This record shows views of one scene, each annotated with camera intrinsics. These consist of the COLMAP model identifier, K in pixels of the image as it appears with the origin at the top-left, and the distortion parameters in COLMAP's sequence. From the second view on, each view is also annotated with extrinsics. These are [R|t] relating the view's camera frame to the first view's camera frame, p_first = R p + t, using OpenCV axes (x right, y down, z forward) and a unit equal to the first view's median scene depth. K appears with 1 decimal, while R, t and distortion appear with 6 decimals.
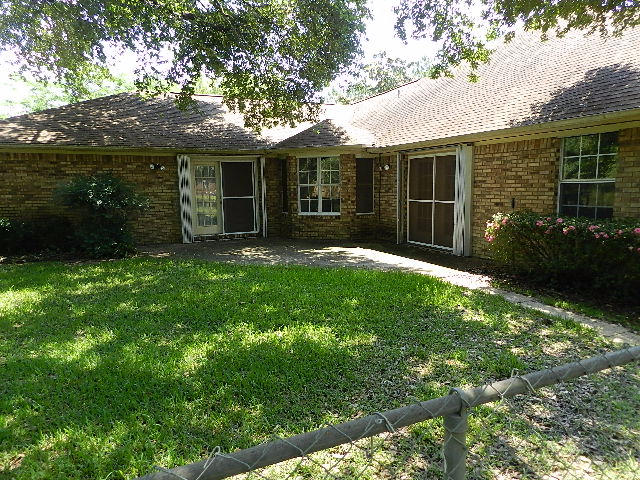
lens RADIAL K [[434.5, 0, 319.9], [0, 434.5, 243.6], [0, 0, 1]] dist [0.017585, -0.000980]
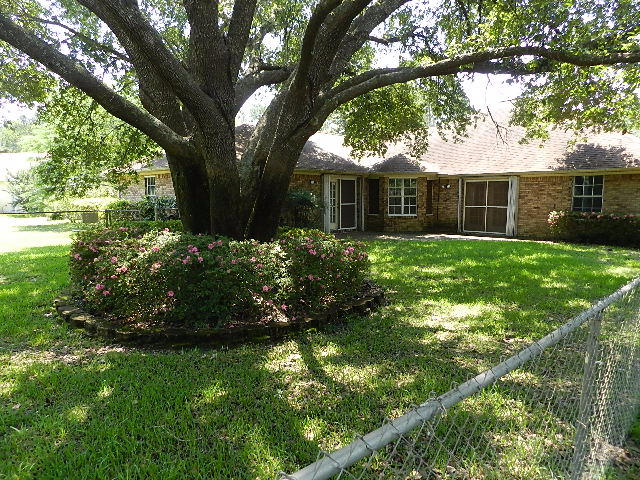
lens RADIAL K [[434.5, 0, 319.9], [0, 434.5, 243.6], [0, 0, 1]] dist [0.017585, -0.000980]
pose [[0.941859, -0.022341, 0.335266, -0.901447], [0.031687, 0.999246, -0.022431, 0.065994], [-0.334512, 0.031750, 0.941856, -0.397948]]
